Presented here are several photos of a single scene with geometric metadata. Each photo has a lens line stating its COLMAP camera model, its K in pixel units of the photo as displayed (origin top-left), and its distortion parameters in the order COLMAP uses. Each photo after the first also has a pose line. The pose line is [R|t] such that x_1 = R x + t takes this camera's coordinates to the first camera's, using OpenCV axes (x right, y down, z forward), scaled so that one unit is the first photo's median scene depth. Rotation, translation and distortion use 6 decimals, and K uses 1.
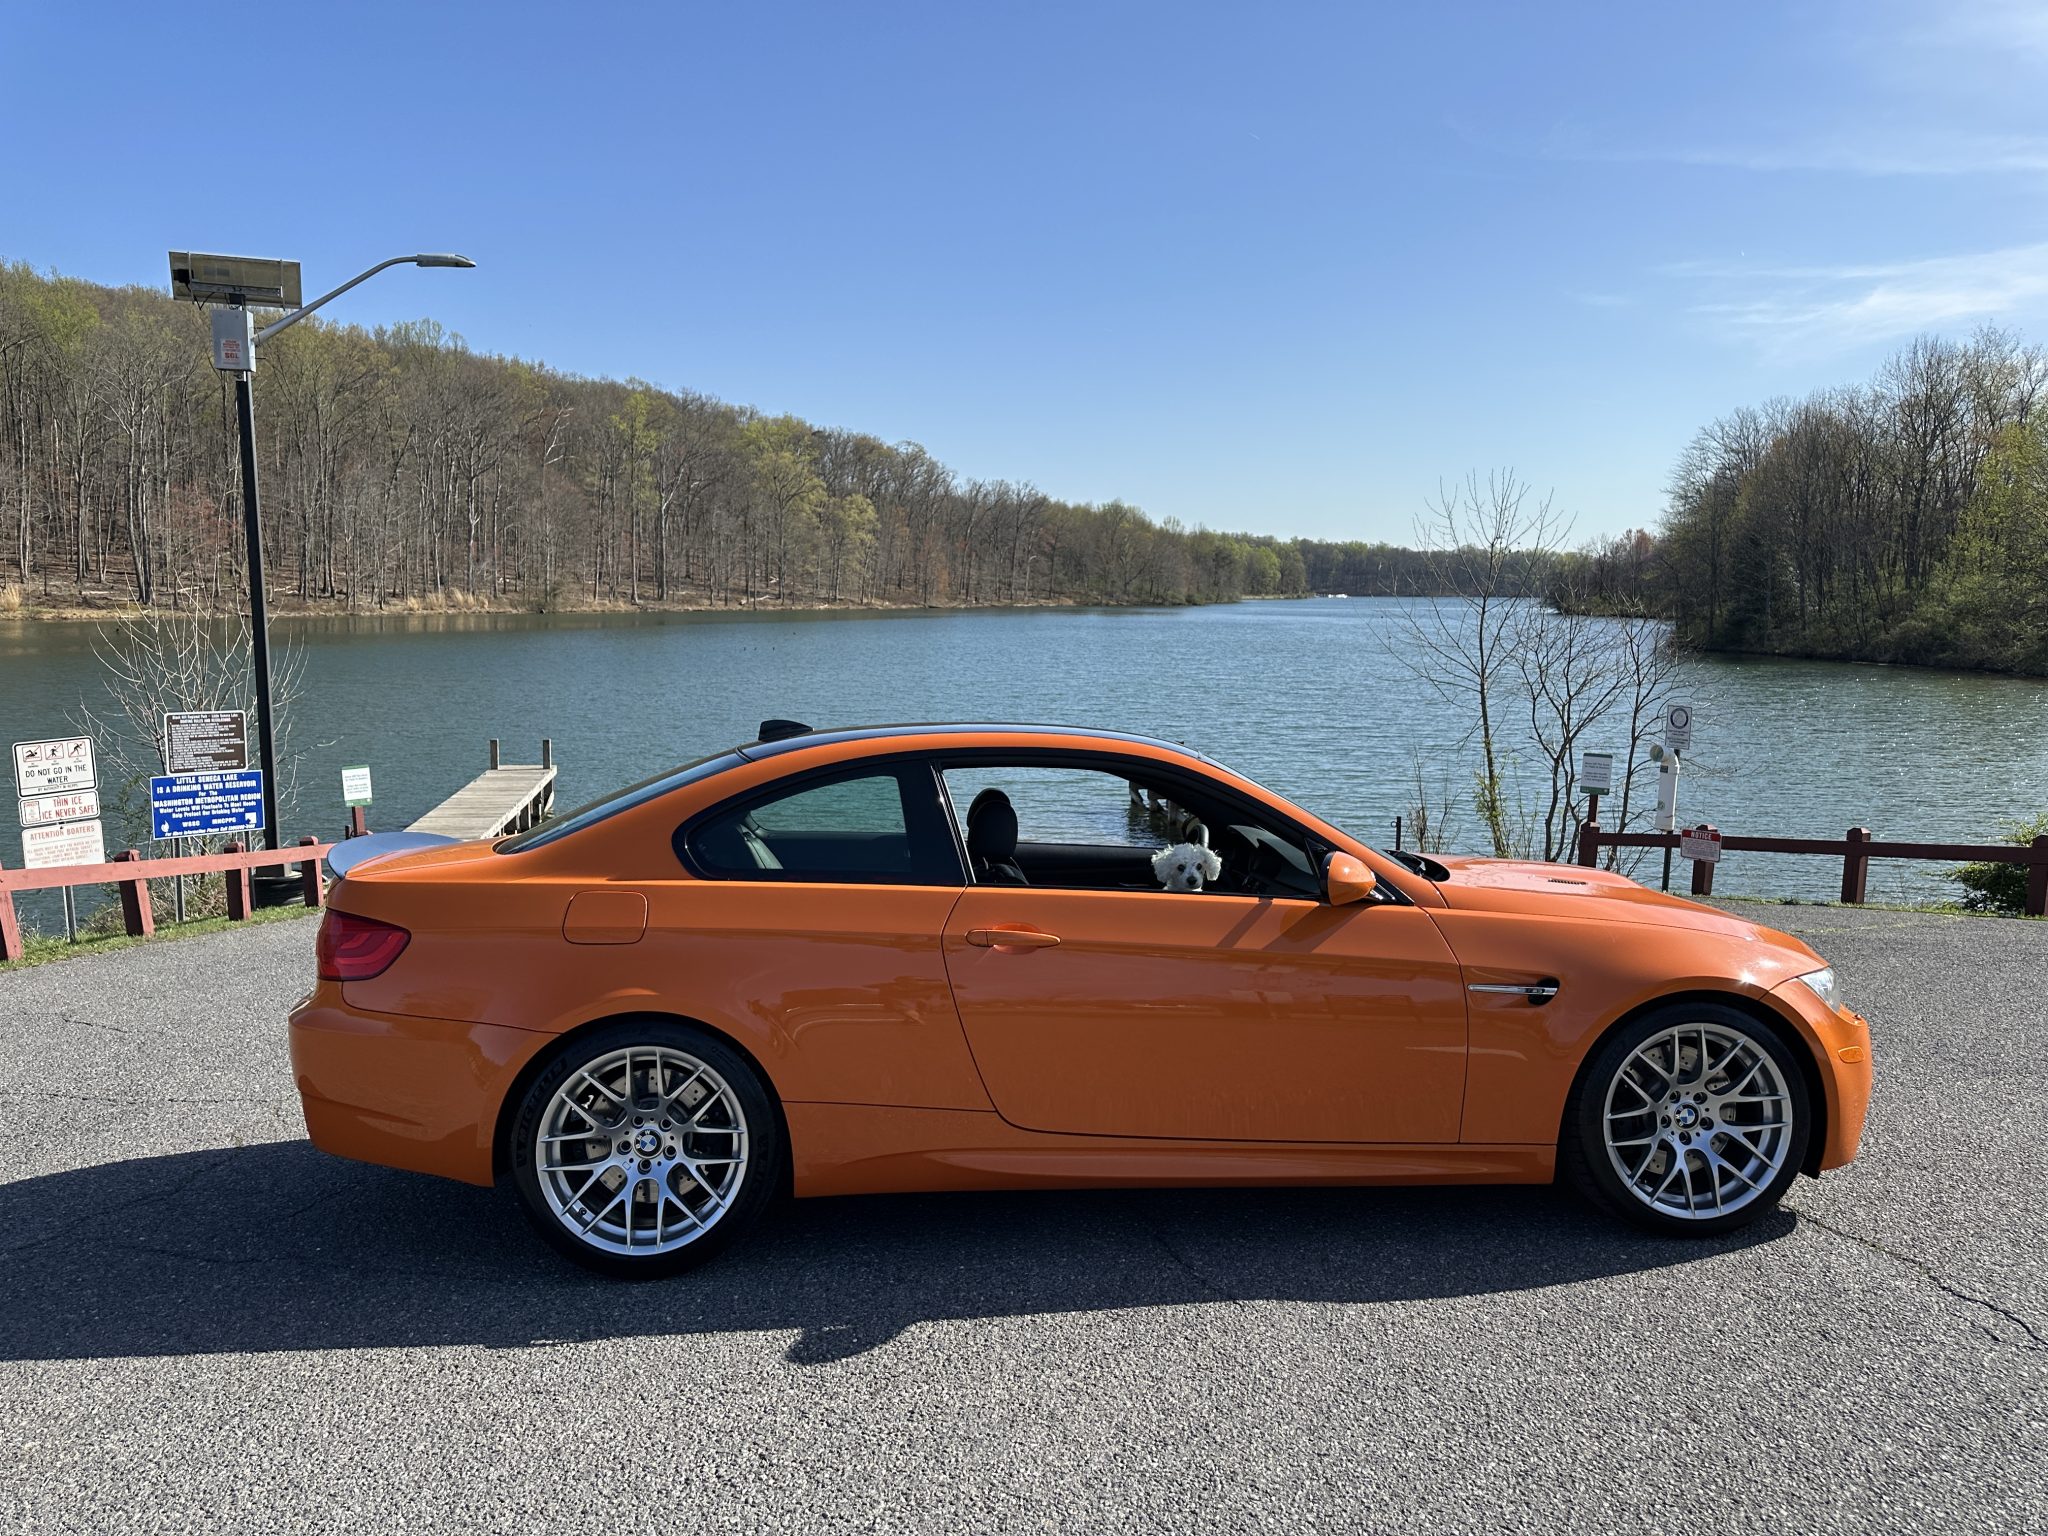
lens RADIAL K [[1482.4, 0, 1002.3], [0, 1482.4, 763.2], [0, 0, 1]] dist [0.042749, -0.058577]
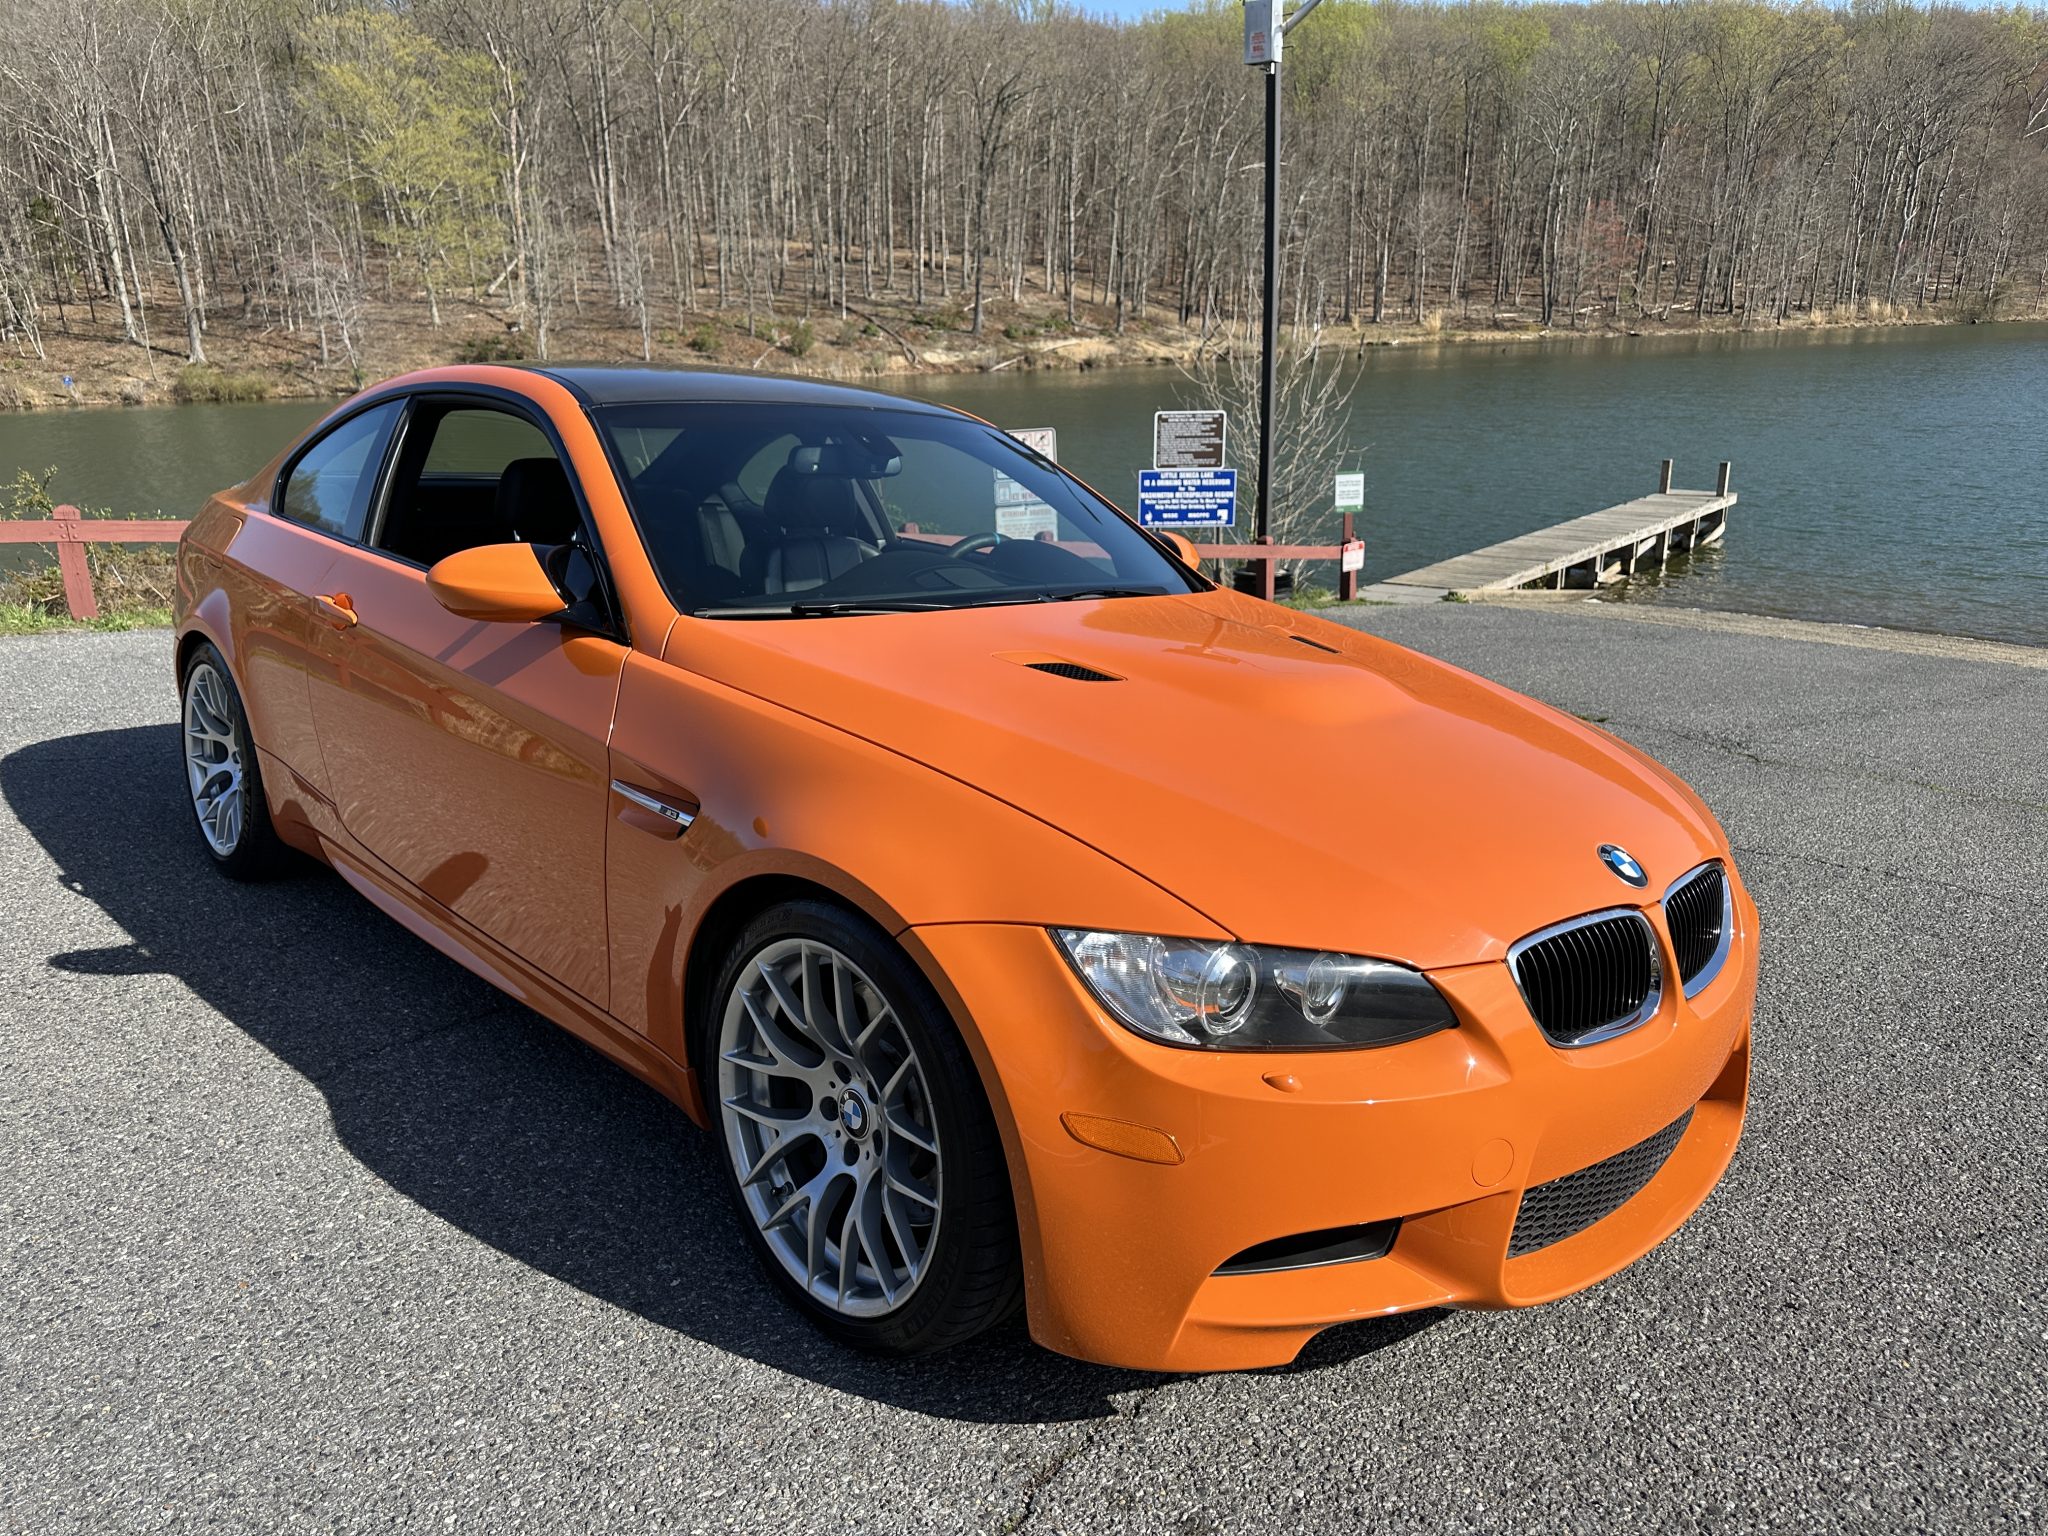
lens RADIAL K [[1485.6, 0, 1027.9], [0, 1485.6, 780.1], [0, 0, 1]] dist [0.033757, -0.045955]
pose [[0.642765, 0.199529, -0.739623, 0.228756], [-0.055841, 0.975120, 0.214531, 0.001183], [0.764026, -0.096592, 0.637914, 0.190120]]
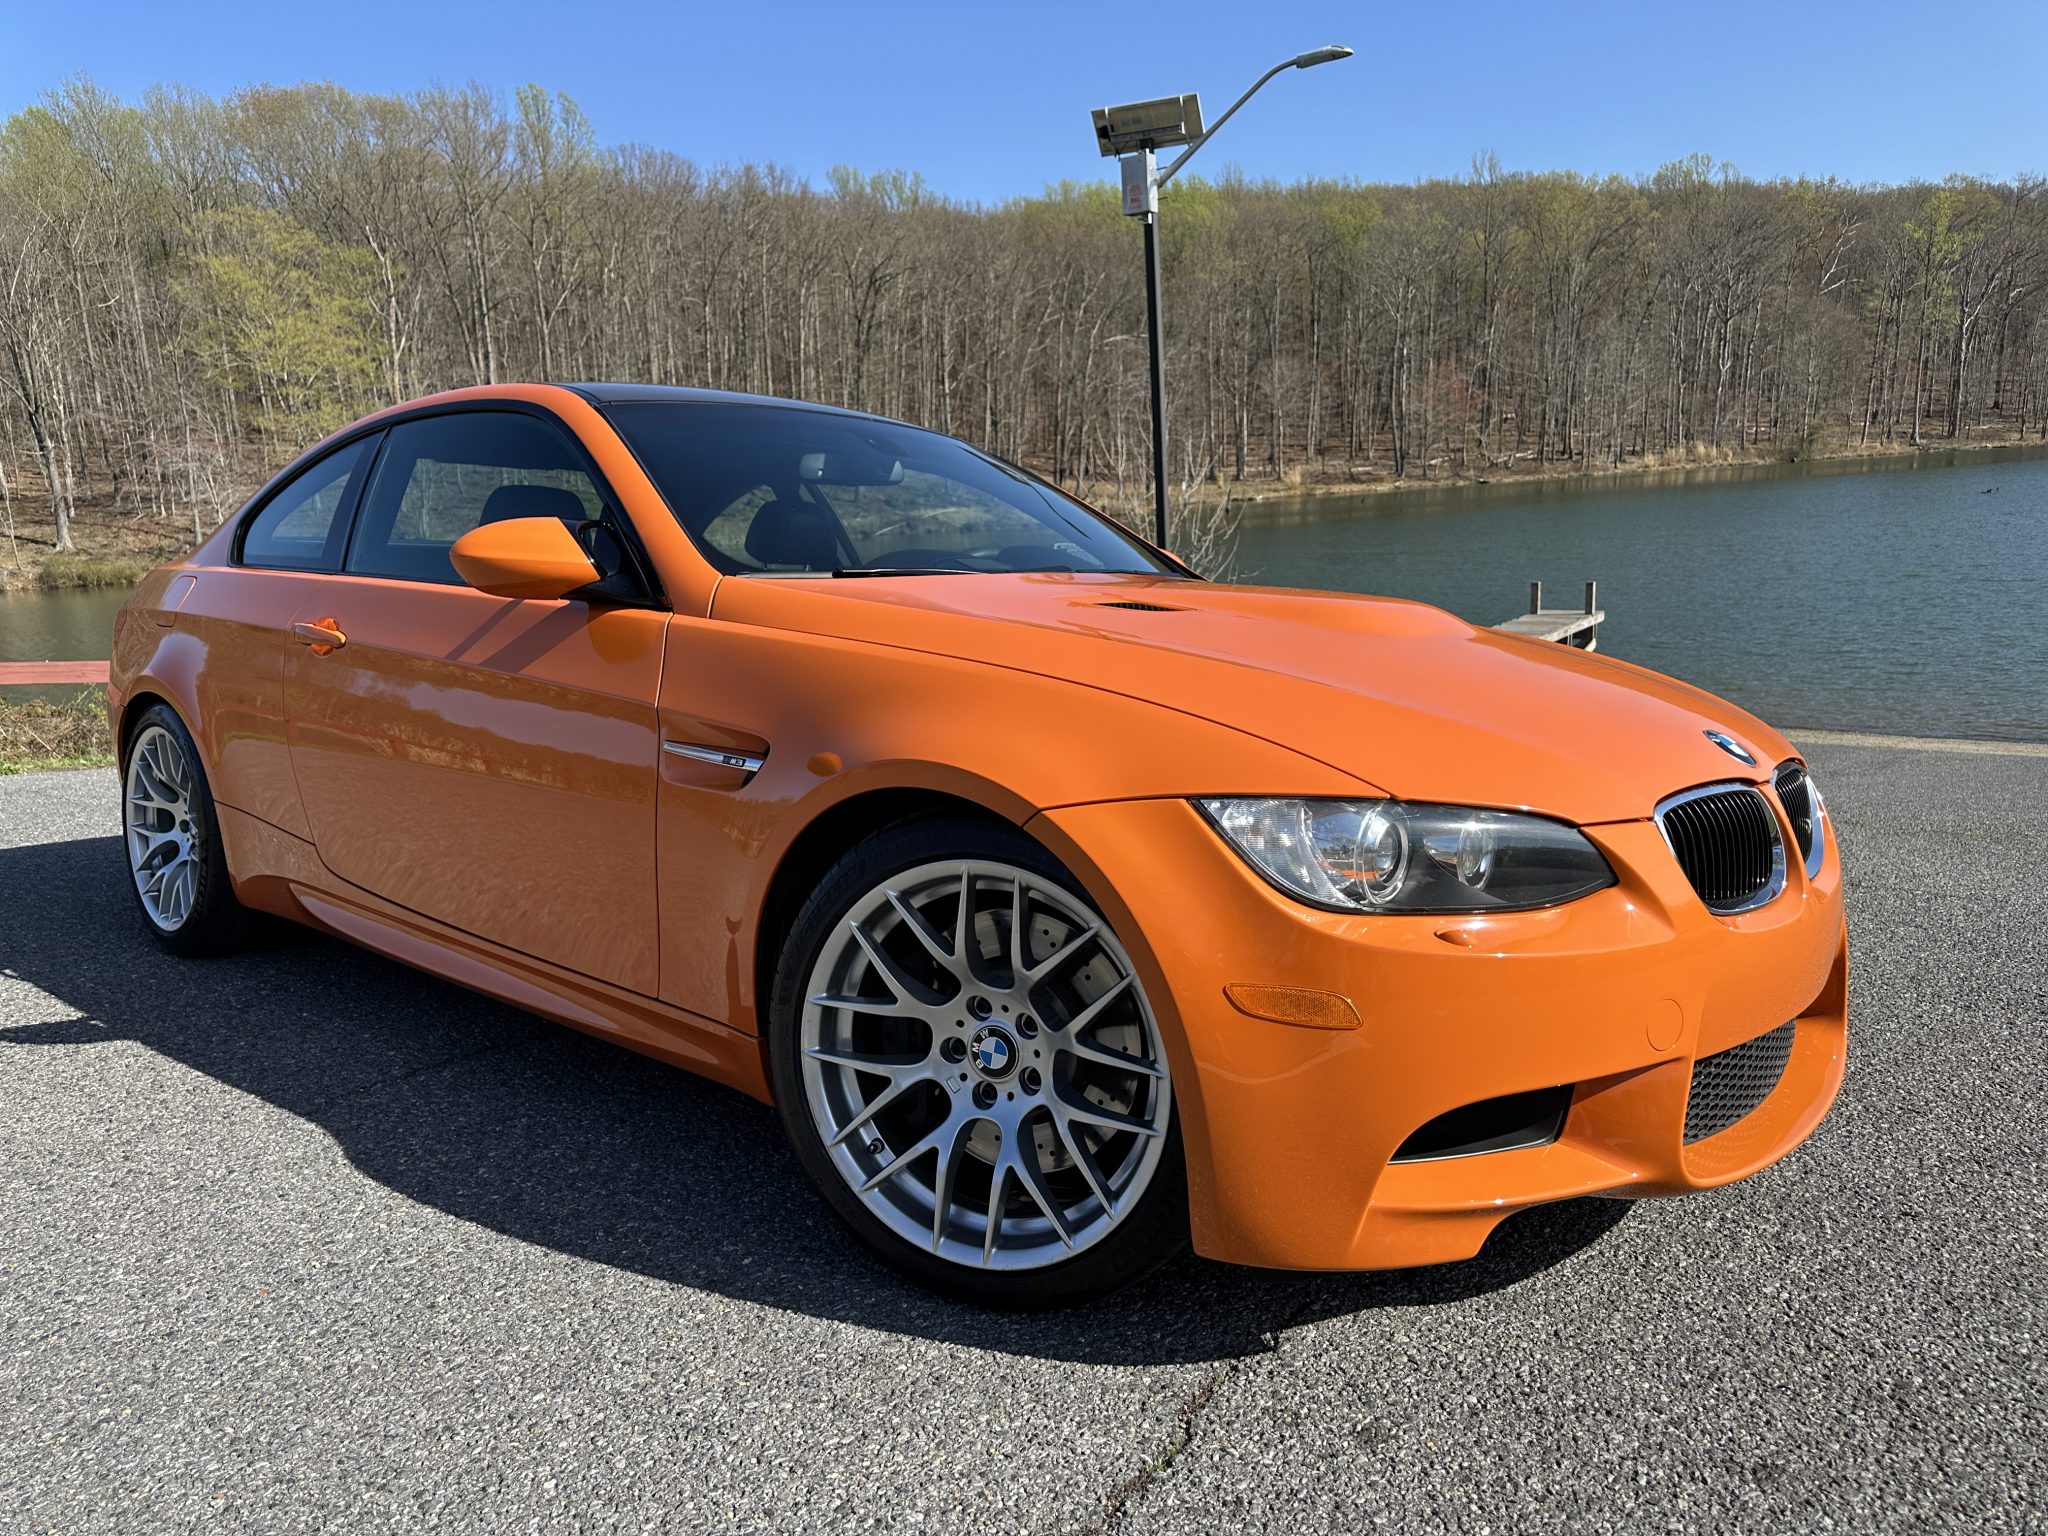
lens RADIAL K [[1484.2, 0, 1020.0], [0, 1484.2, 768.3], [0, 0, 1]] dist [0.028800, -0.036467]
pose [[0.698280, 0.086626, -0.710564, 0.216464], [-0.020833, 0.994689, 0.100791, 0.024922], [0.715521, -0.055578, 0.696377, 0.178732]]
